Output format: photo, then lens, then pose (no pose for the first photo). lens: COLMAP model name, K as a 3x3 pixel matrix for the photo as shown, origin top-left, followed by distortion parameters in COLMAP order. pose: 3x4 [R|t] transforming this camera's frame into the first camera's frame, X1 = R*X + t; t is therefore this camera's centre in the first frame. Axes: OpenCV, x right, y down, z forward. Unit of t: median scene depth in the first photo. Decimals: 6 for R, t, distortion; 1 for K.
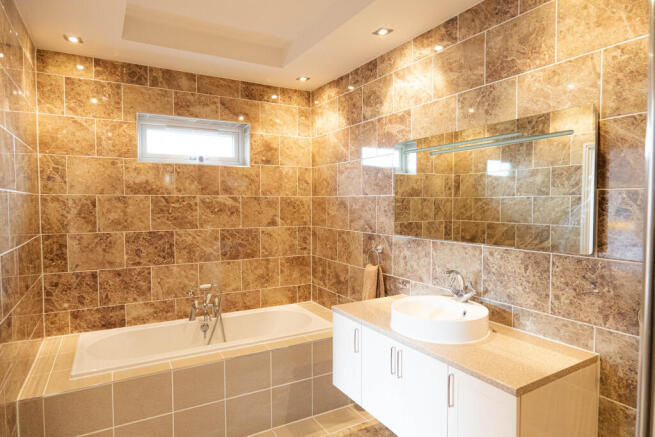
lens RADIAL K [[381.7, 0, 326.4], [0, 381.7, 216.1], [0, 0, 1]] dist [-0.031289, 0.018378]
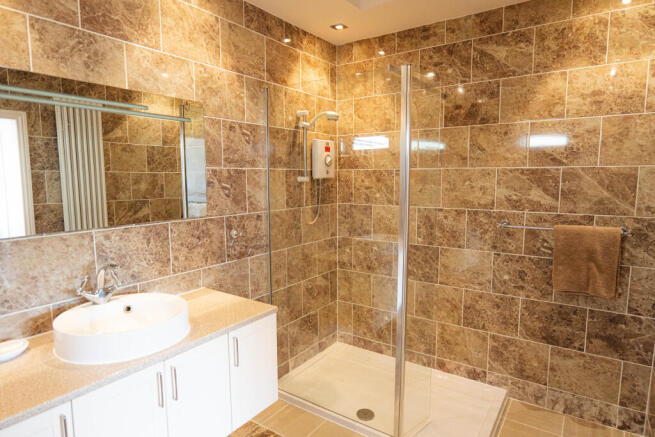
lens RADIAL K [[381.7, 0, 326.1], [0, 381.7, 219.9], [0, 0, 1]] dist [-0.031289, 0.018378]
pose [[-0.425186, -0.096234, 0.899975, -0.633290], [0.038918, 0.991468, 0.124404, -0.032130], [-0.904269, 0.087920, -0.417813, 1.043054]]
